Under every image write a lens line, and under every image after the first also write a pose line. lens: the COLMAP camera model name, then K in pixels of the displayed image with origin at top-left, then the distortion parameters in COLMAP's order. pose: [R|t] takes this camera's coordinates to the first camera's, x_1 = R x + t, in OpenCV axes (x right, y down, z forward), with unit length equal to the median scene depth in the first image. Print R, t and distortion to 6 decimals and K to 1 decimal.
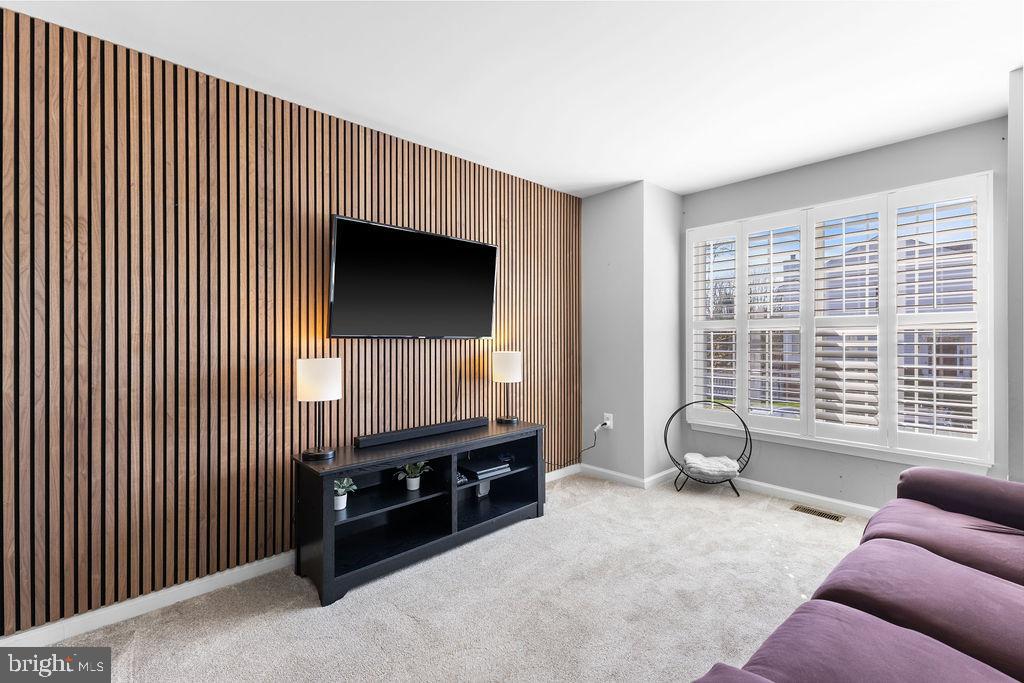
lens RADIAL K [[440.2, 0, 505.2], [0, 440.2, 342.9], [0, 0, 1]] dist [0.004026, -0.000134]
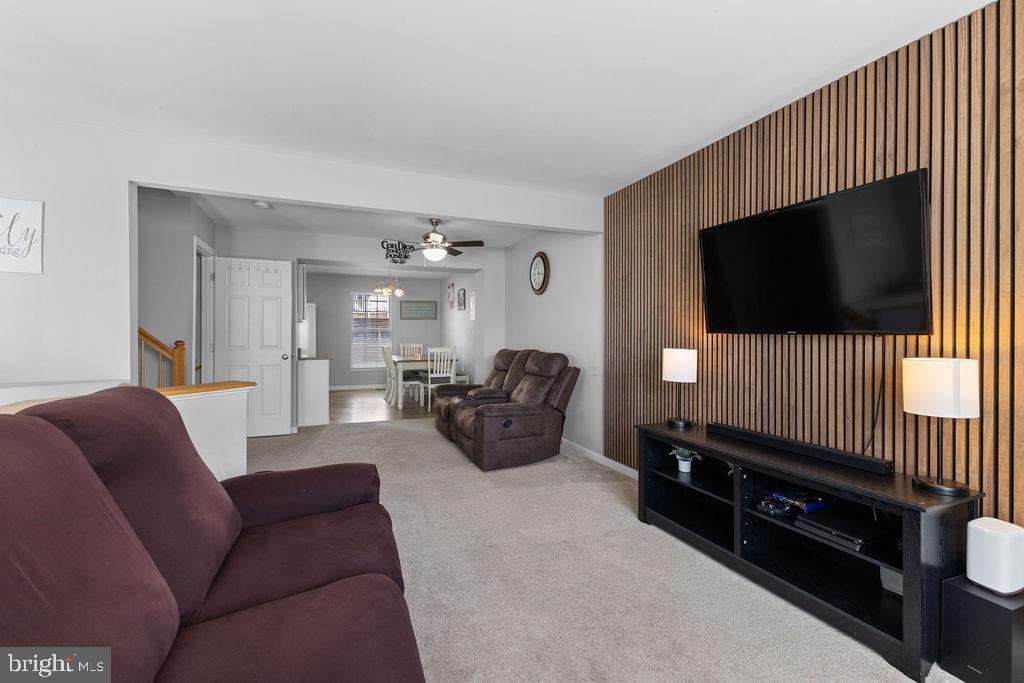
lens RADIAL K [[440.2, 0, 507.3], [0, 440.2, 334.3], [0, 0, 1]] dist [0.004026, -0.000134]
pose [[-0.342955, 0.002748, -0.939348, 0.823958], [-0.007920, 0.999952, 0.005817, -0.009859], [0.939318, 0.009435, -0.342917, 0.826011]]
